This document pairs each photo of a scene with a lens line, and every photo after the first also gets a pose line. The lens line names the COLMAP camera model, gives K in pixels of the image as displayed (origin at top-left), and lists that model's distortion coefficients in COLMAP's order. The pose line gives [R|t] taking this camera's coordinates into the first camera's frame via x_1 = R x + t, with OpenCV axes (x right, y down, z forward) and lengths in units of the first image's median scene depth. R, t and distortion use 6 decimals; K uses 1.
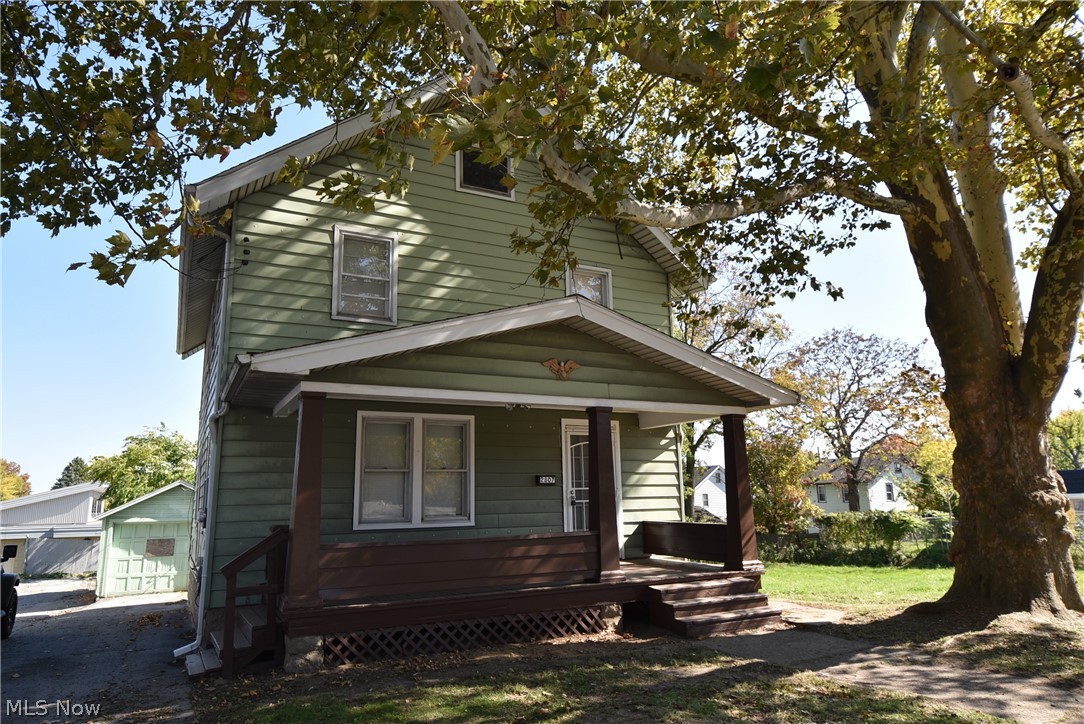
lens RADIAL K [[679.9, 0, 542.0], [0, 679.9, 362.0], [0, 0, 1]] dist [-0.002958, -0.002112]
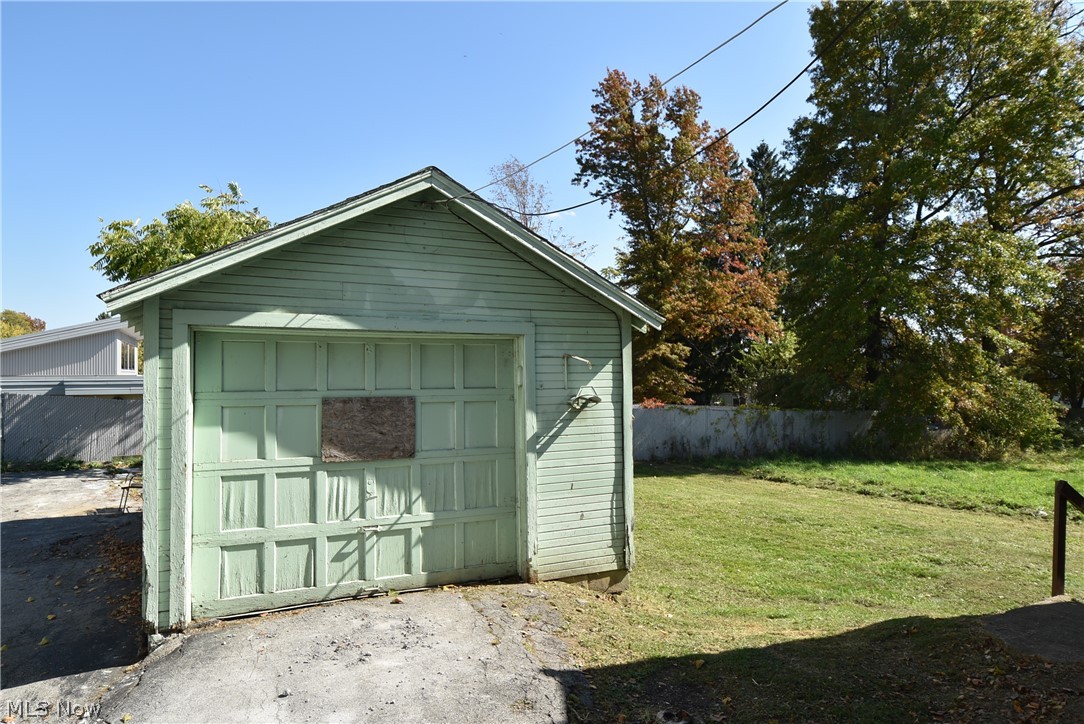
lens RADIAL K [[679.9, 0, 542.0], [0, 679.9, 362.0], [0, 0, 1]] dist [-0.002958, -0.002112]
pose [[0.999527, 0.016803, -0.025751, -0.489869], [-0.011702, 0.982334, 0.186769, 0.198388], [0.028434, -0.186380, 0.982066, 0.749028]]
